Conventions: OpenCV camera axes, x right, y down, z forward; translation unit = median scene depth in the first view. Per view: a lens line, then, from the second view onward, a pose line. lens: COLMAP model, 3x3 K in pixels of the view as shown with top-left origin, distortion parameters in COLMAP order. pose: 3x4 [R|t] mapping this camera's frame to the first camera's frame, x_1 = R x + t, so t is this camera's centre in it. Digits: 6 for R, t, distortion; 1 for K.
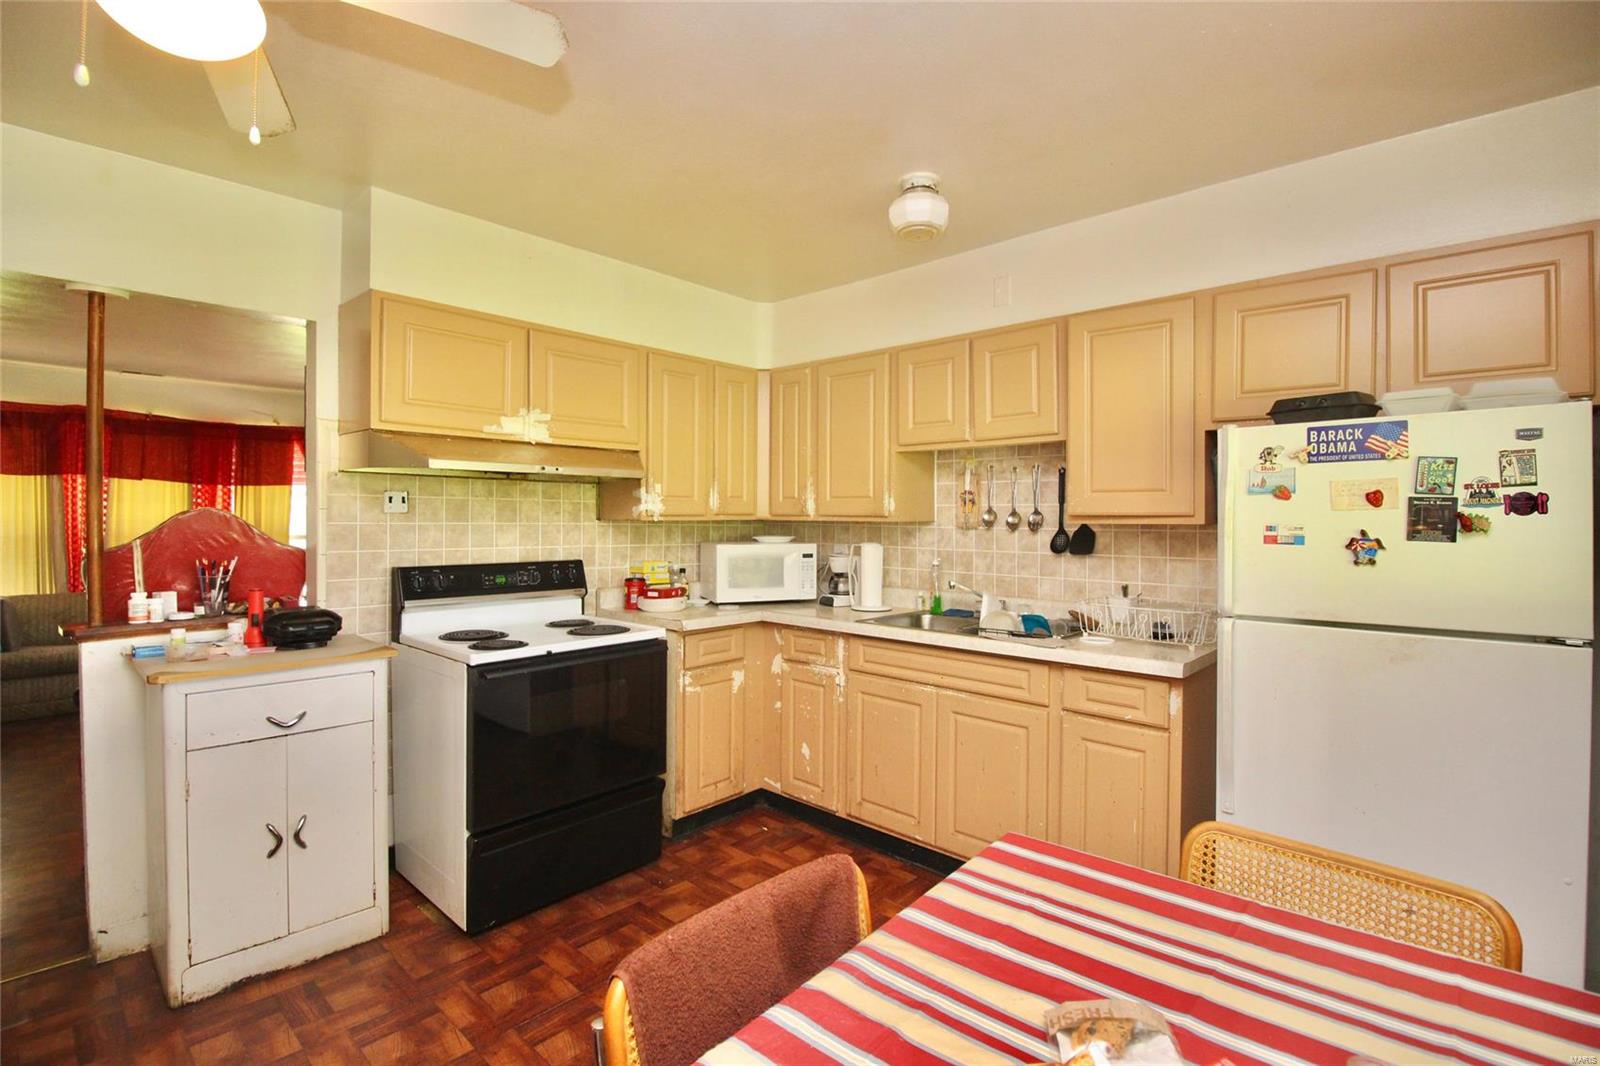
lens RADIAL K [[753.9, 0, 806.8], [0, 753.9, 521.8], [0, 0, 1]] dist [-0.007192, -0.009209]
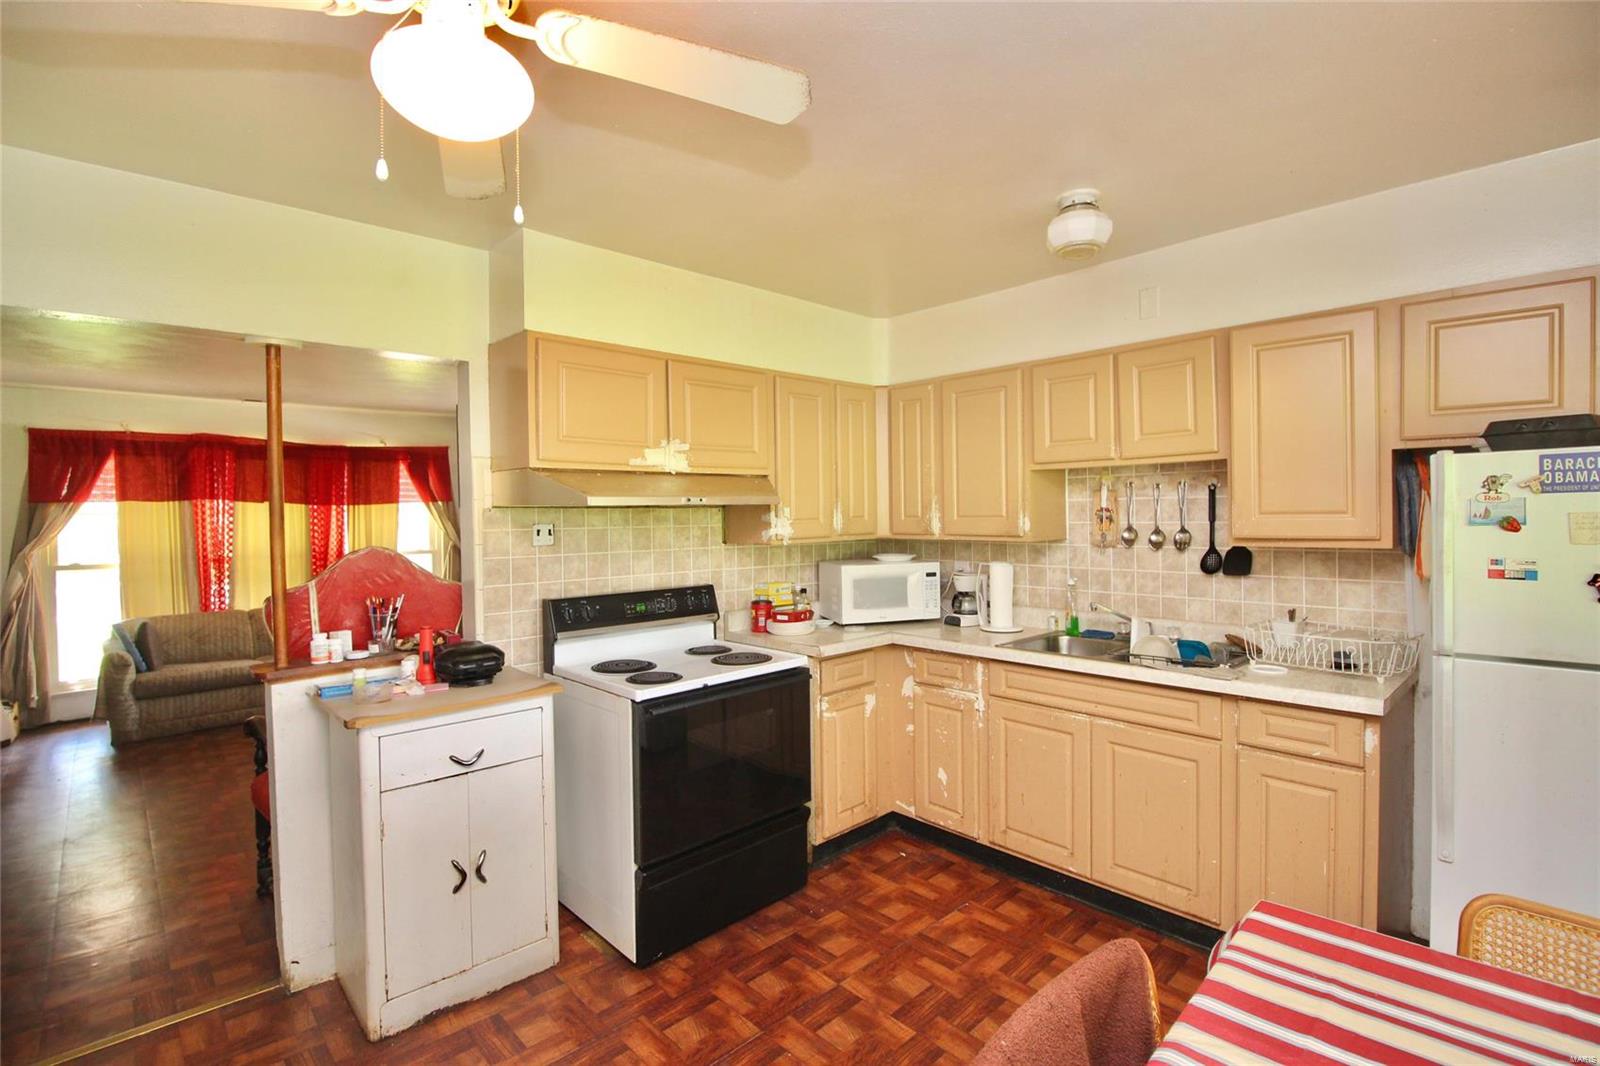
lens RADIAL K [[753.9, 0, 806.0], [0, 753.9, 522.7], [0, 0, 1]] dist [-0.007192, -0.009209]
pose [[0.997311, -0.018725, -0.070856, -0.130102], [0.019313, 0.999784, 0.007622, -0.047568], [0.070698, -0.008970, 0.997457, 0.009315]]
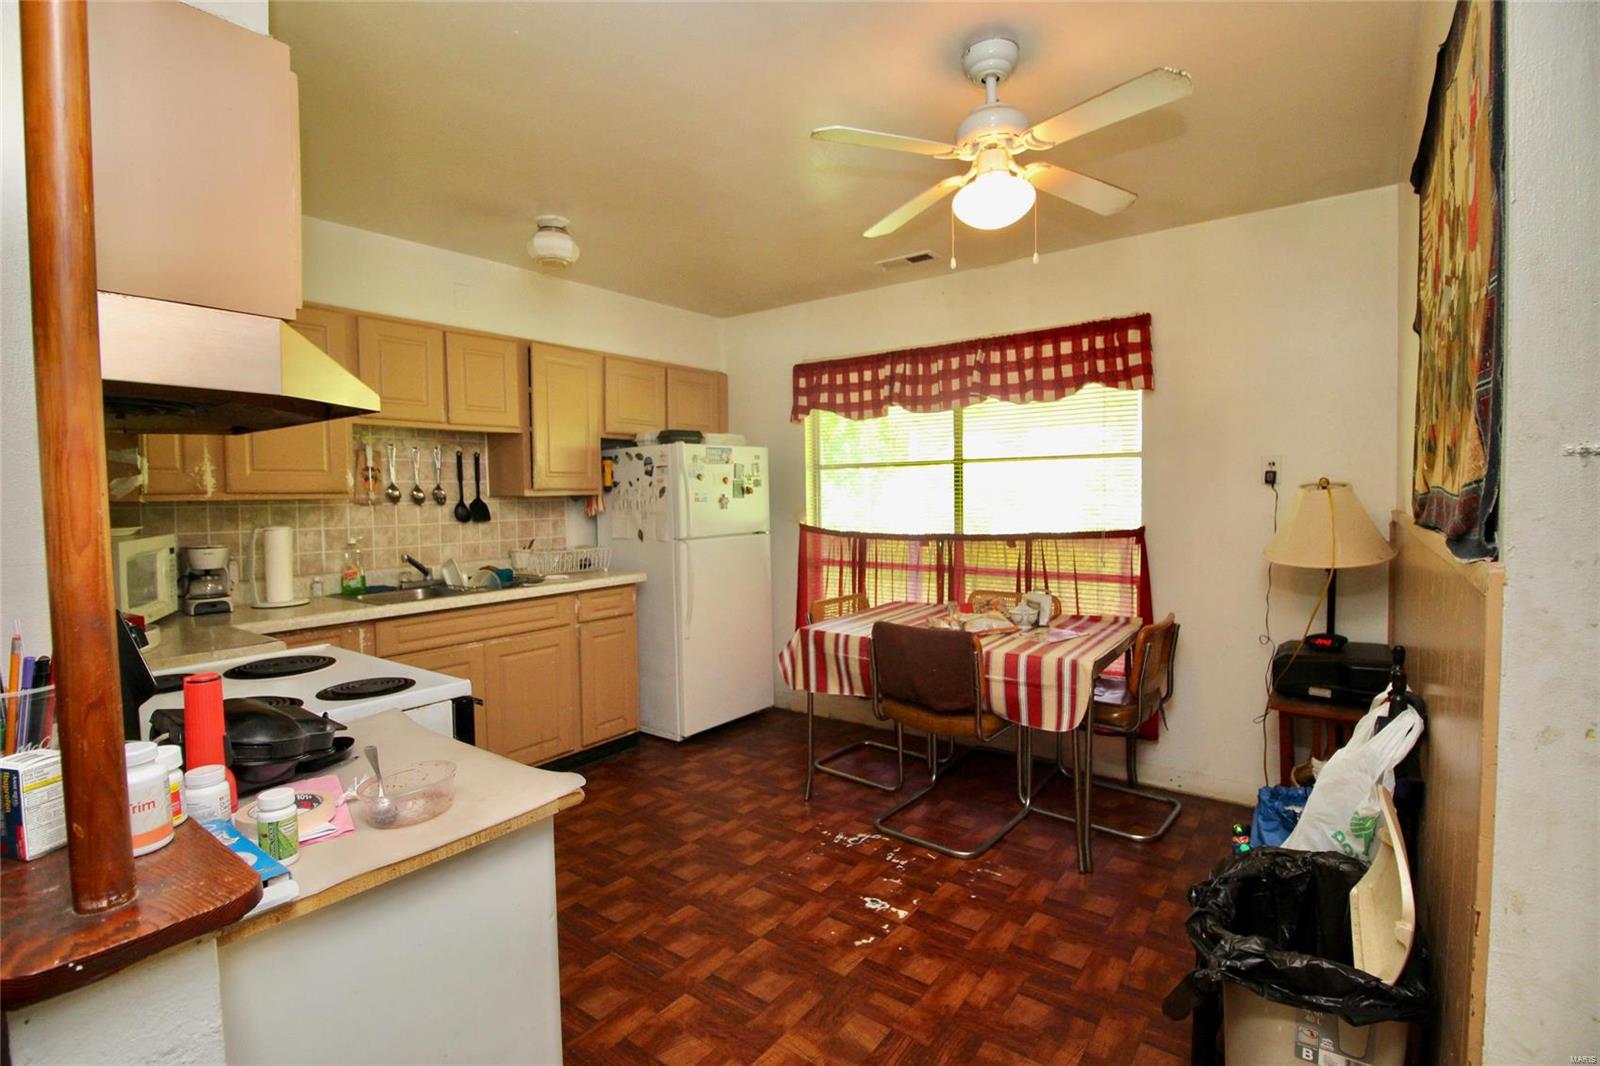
lens RADIAL K [[753.9, 0, 801.5], [0, 753.9, 528.8], [0, 0, 1]] dist [-0.007192, -0.009209]
pose [[-0.103425, -0.052397, 0.993256, -1.088941], [0.021198, 0.998269, 0.054868, -0.002541], [-0.994411, 0.026730, -0.102135, 0.685577]]
